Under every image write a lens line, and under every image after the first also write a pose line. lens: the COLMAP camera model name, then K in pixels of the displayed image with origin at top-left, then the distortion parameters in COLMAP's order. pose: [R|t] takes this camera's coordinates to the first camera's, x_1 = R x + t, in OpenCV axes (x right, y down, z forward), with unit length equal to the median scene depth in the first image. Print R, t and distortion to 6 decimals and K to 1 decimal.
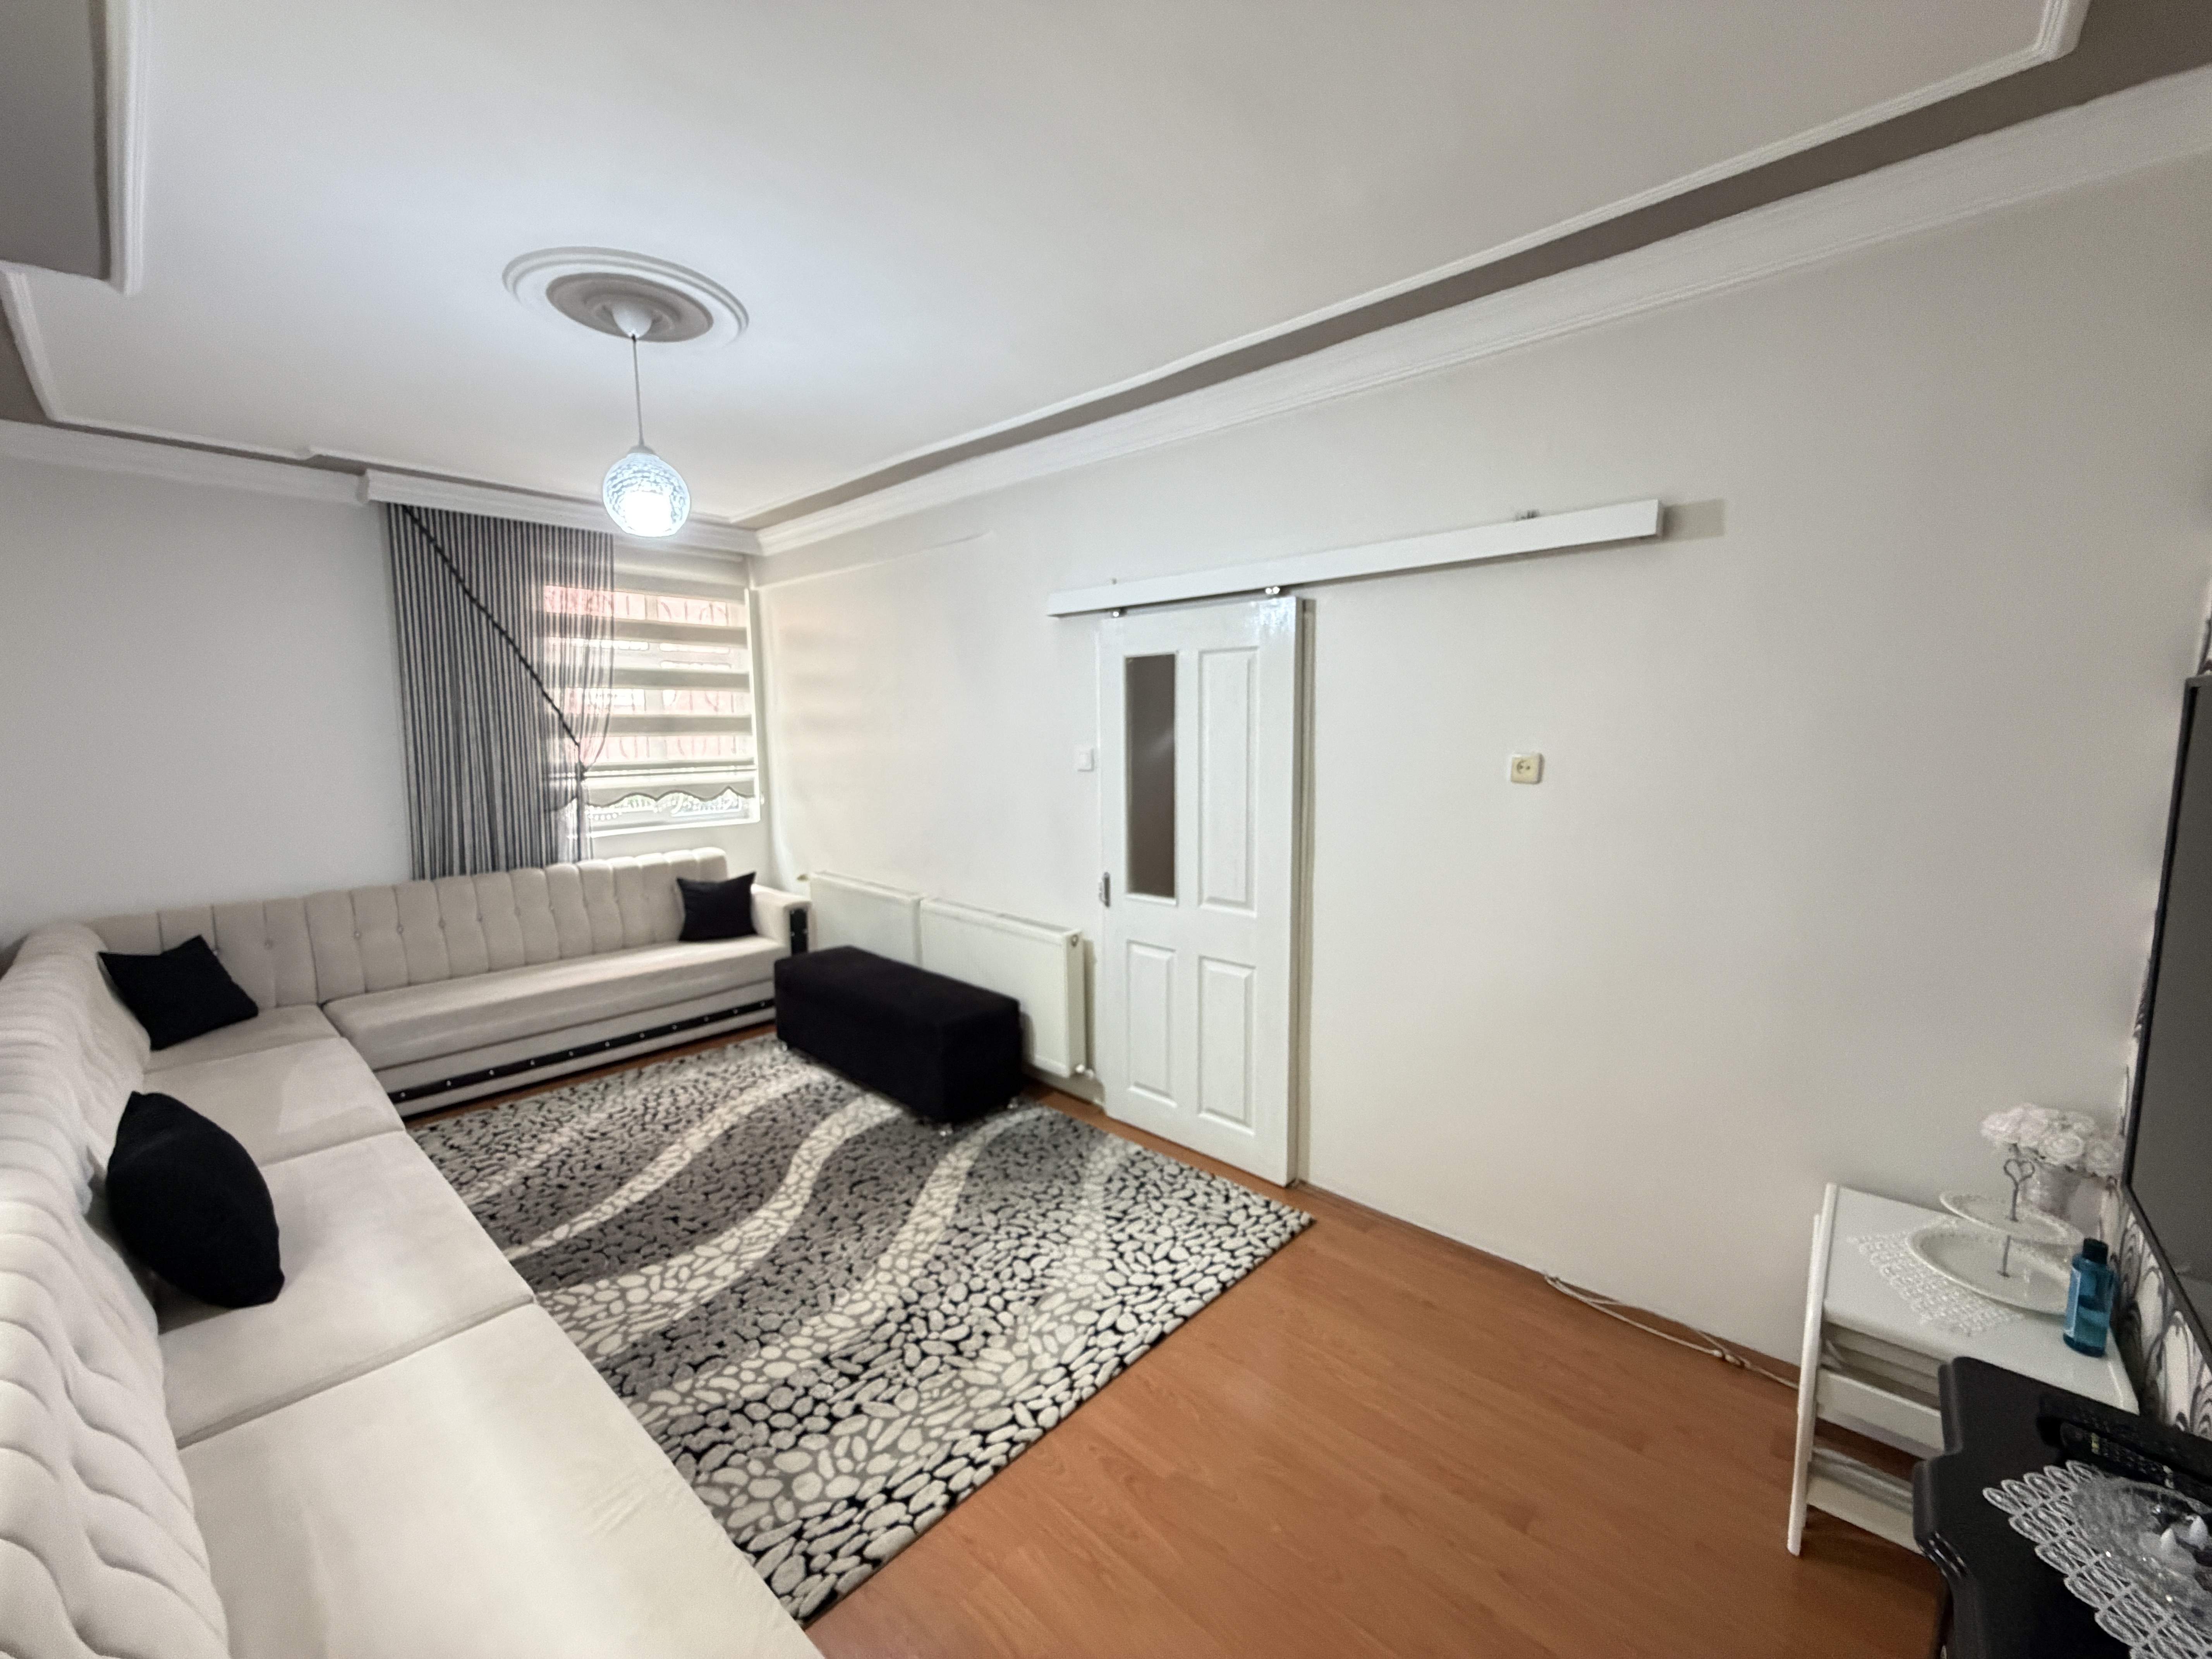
lens RADIAL K [[881.2, 0, 1104.8], [0, 881.2, 829.5], [0, 0, 1]] dist [0.000787, 0.000012]
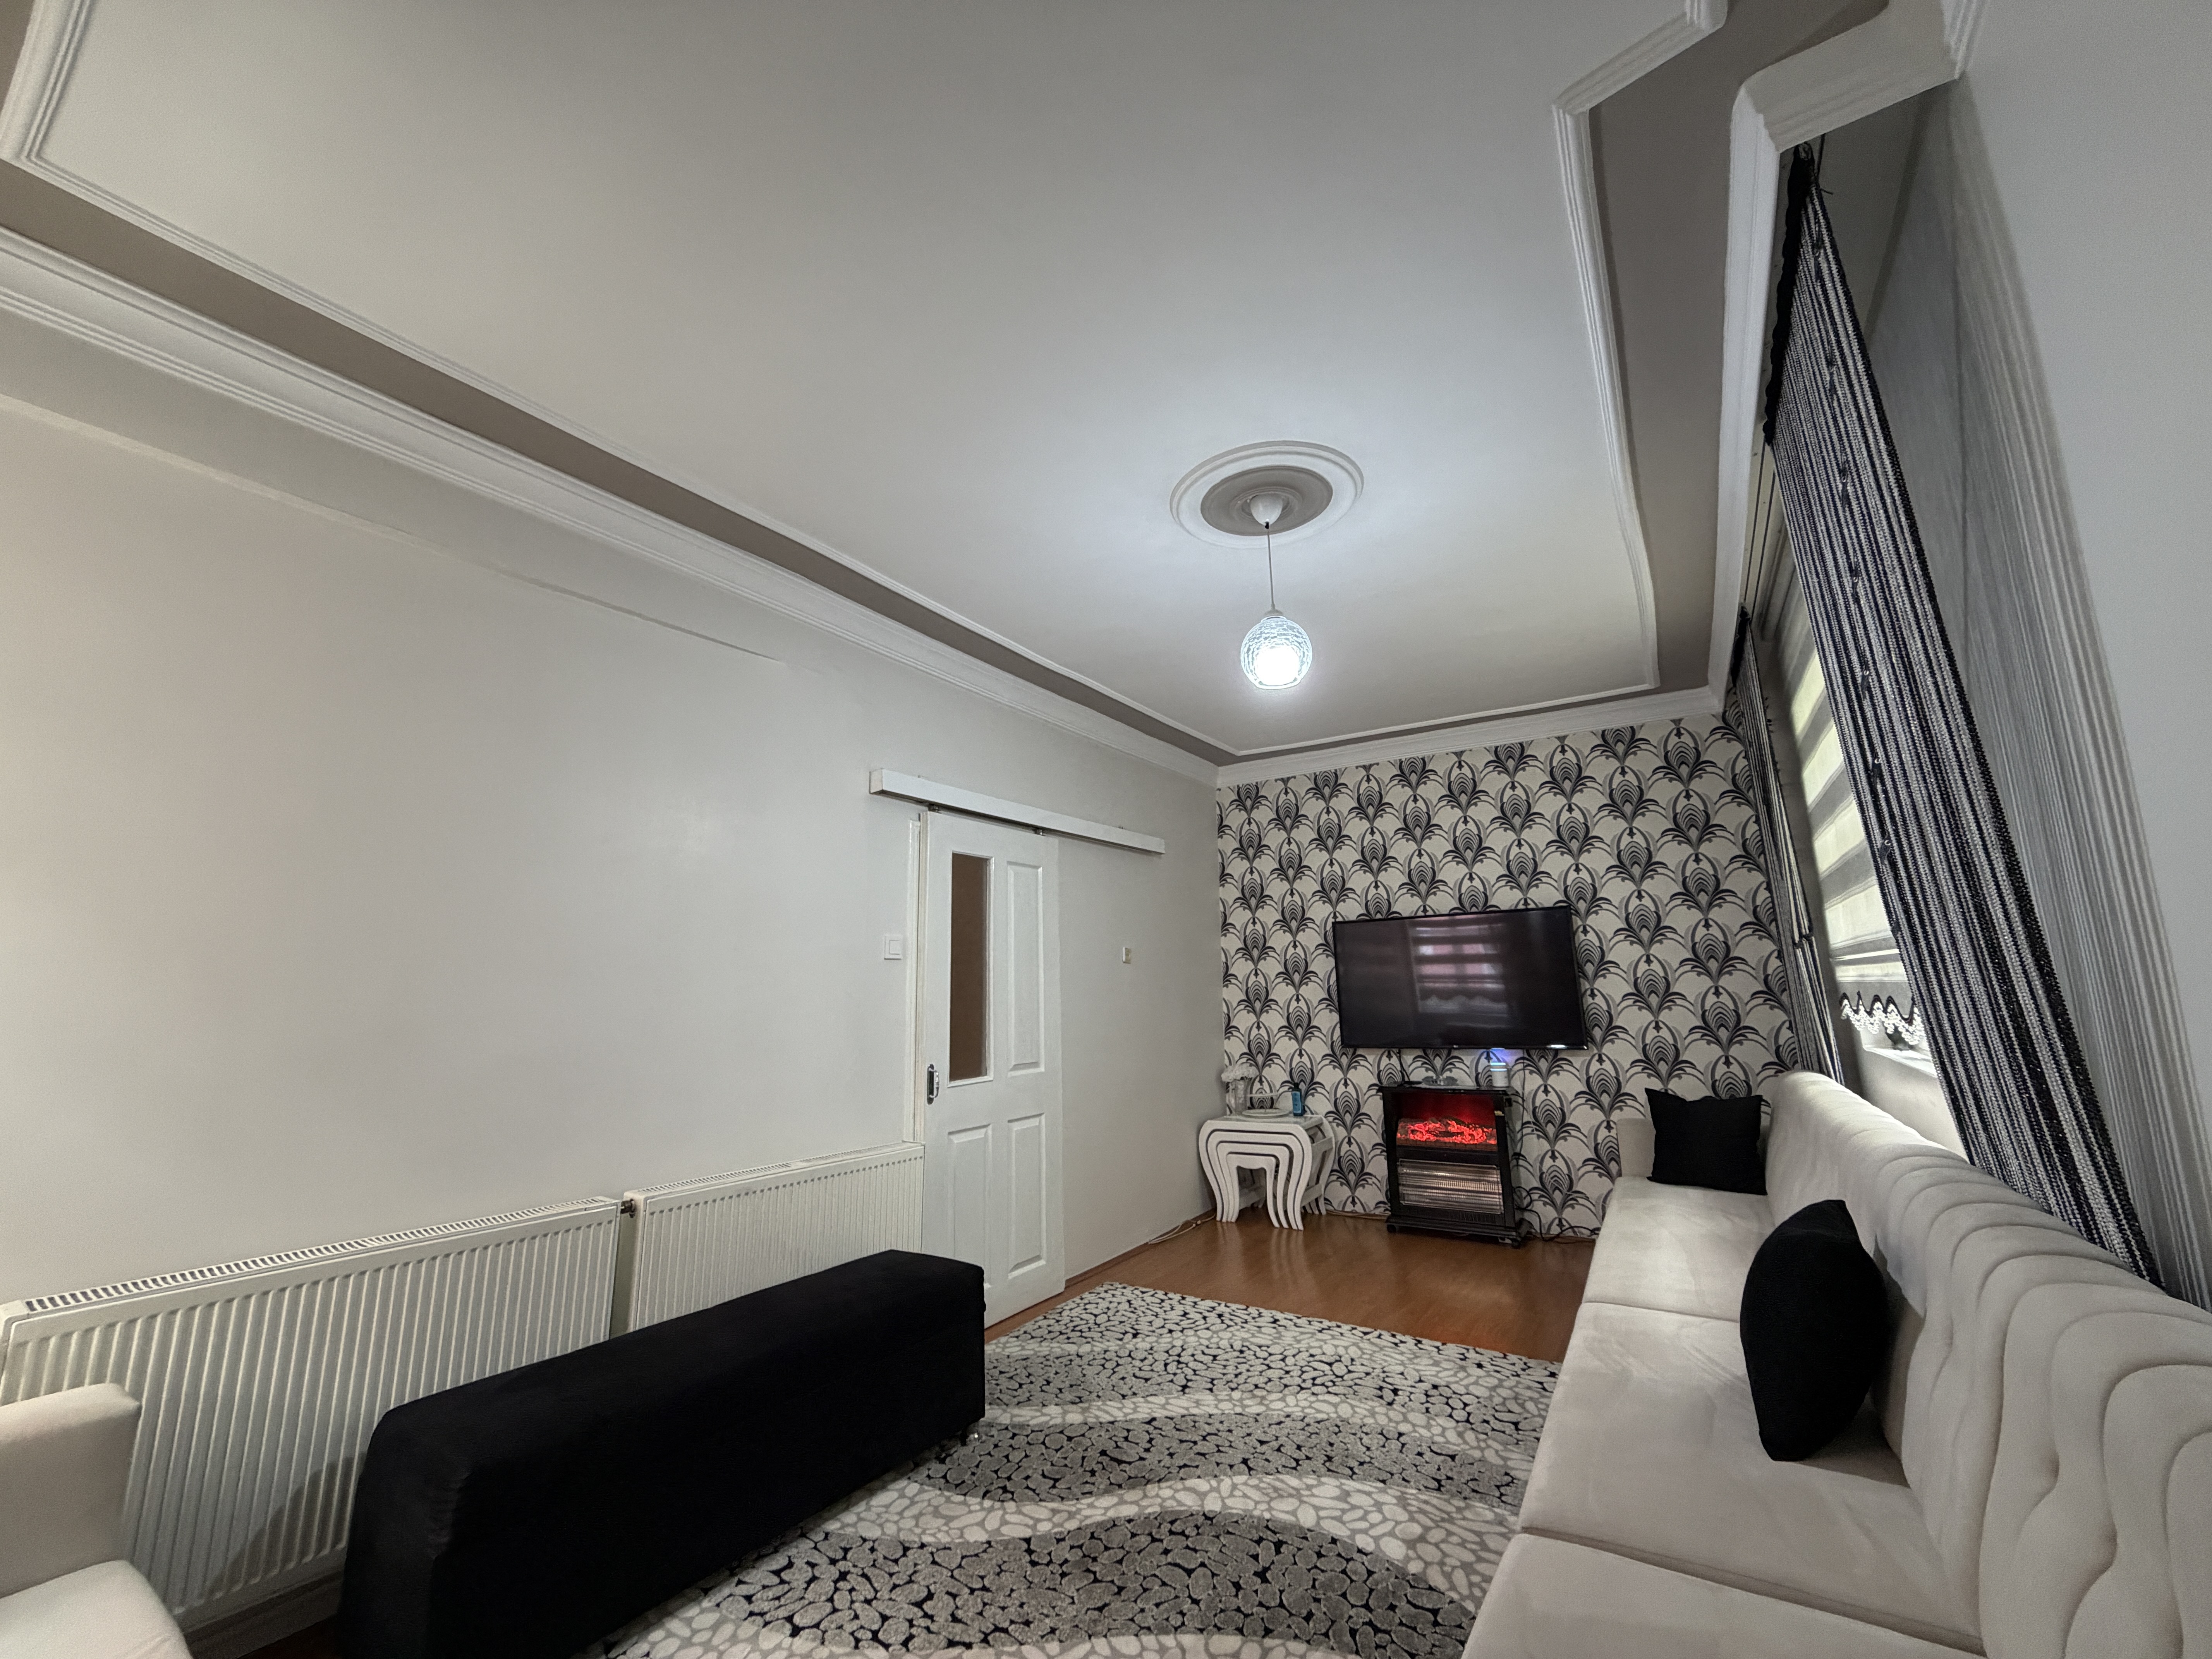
lens RADIAL K [[881.2, 0, 1095.2], [0, 881.2, 830.5], [0, 0, 1]] dist [0.000787, 0.000012]
pose [[-0.144156, 0.192363, 0.970678, -1.289274], [0.144135, 0.974544, -0.171724, -0.012039], [-0.979002, 0.115154, -0.168212, 1.229203]]
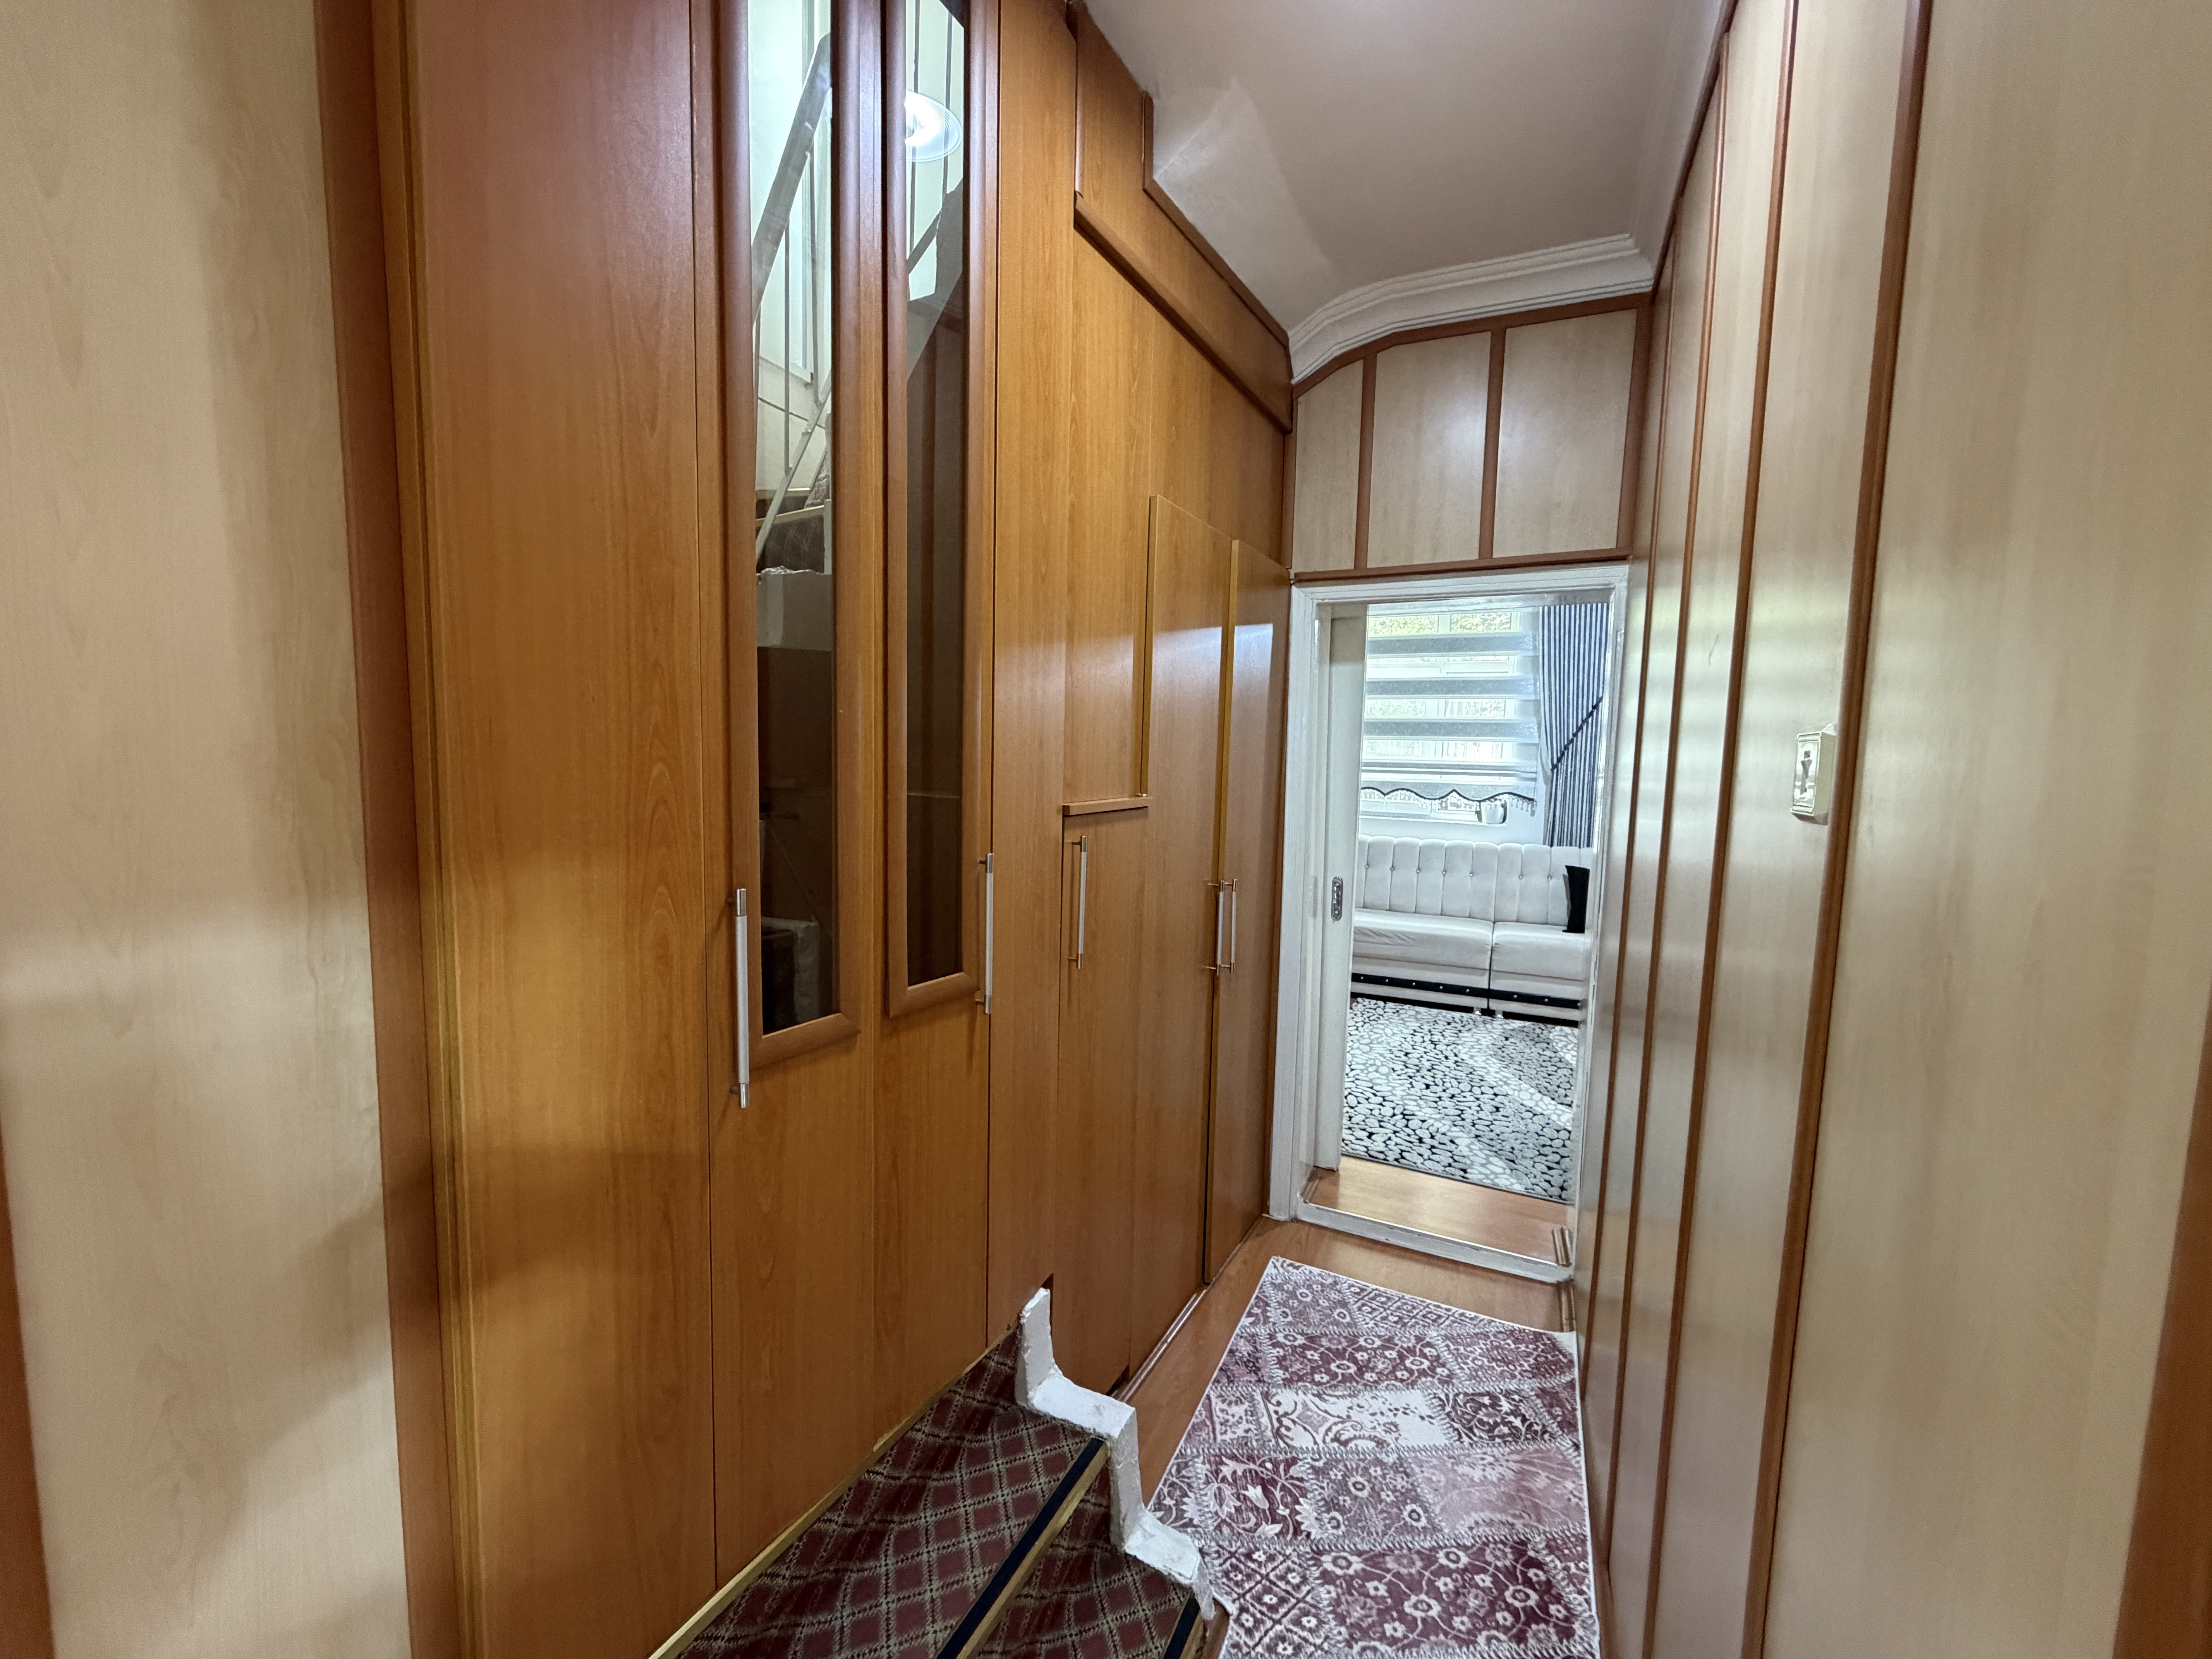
lens RADIAL K [[881.2, 0, 1112.4], [0, 881.2, 824.0], [0, 0, 1]] dist [0.000787, 0.000012]
pose [[-0.955724, 0.014771, -0.293894, 0.793617], [-0.048265, 0.977345, 0.206074, -0.192910], [0.290280, 0.211134, -0.933359, 2.033557]]
